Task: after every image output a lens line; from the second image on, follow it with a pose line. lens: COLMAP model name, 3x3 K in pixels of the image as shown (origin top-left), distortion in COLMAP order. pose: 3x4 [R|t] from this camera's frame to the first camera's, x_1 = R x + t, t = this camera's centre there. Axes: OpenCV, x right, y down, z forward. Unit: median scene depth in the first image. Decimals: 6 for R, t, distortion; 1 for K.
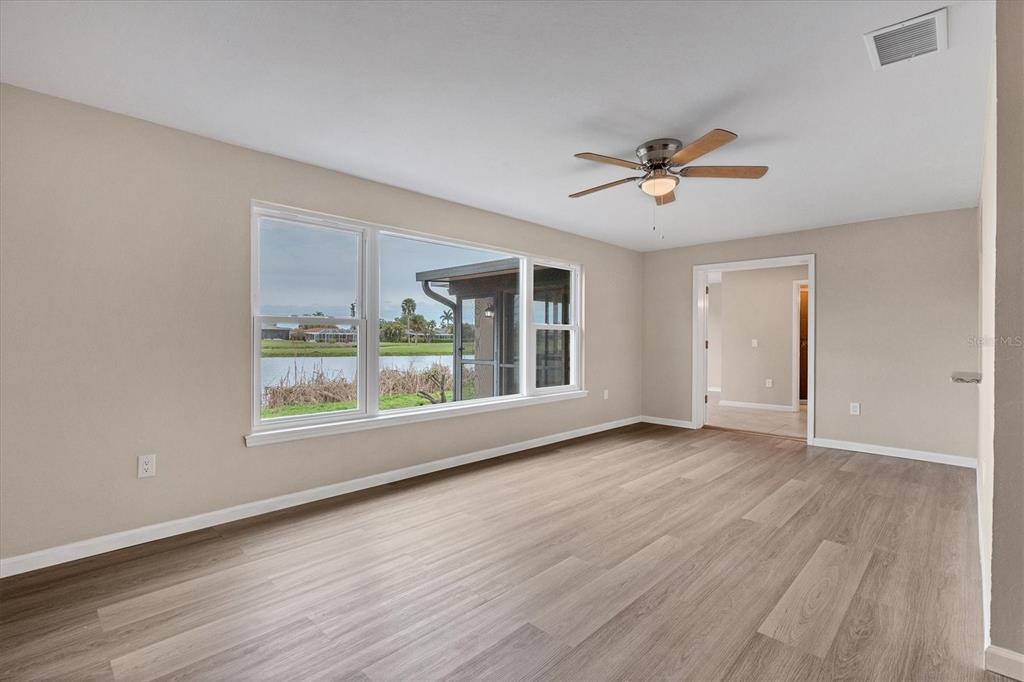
lens RADIAL K [[475.5, 0, 511.0], [0, 475.5, 332.1], [0, 0, 1]] dist [-0.013896, 0.000142]
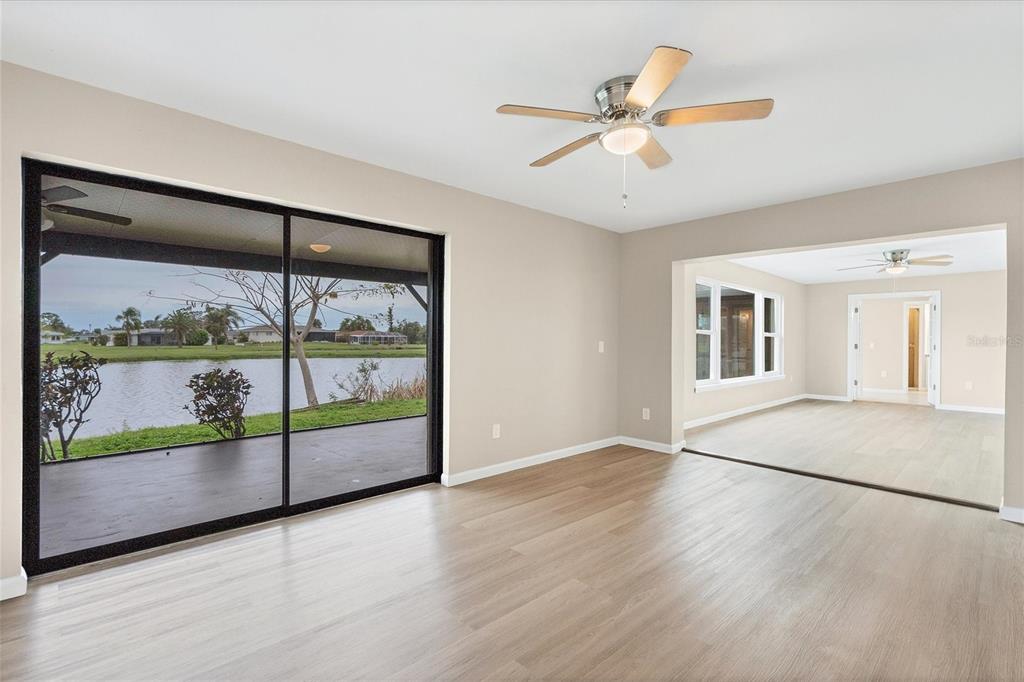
lens RADIAL K [[486.0, 0, 512.0], [0, 486.0, 341.0], [0, 0, 1]] dist [0.000172, 0.000338]
pose [[0.999276, -0.000515, -0.038034, -0.631430], [0.000977, 0.999926, 0.012123, -0.010335], [0.038025, -0.012151, 0.999203, -0.592544]]
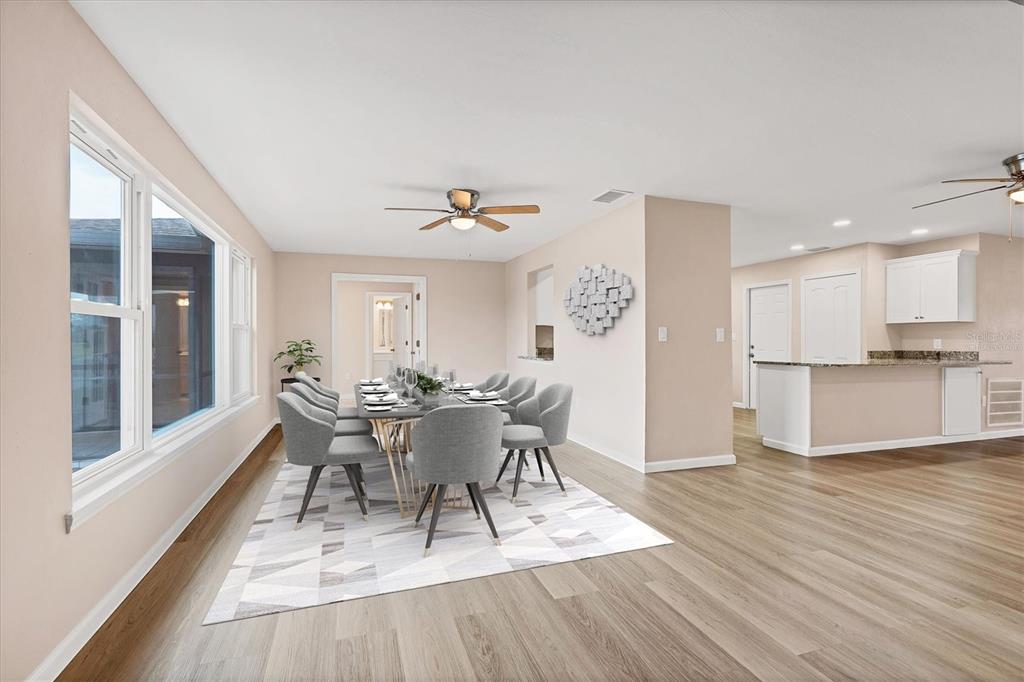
lens RADIAL K [[464.5, 0, 512.0], [0, 464.5, 341.0], [0, 0, 1]] dist [-0.005006, -0.000339]
pose [[0.466652, -0.006008, 0.884420, -0.384756], [-0.007566, 0.999913, 0.010784, 0.003348], [-0.884408, -0.011724, 0.466566, 0.140922]]
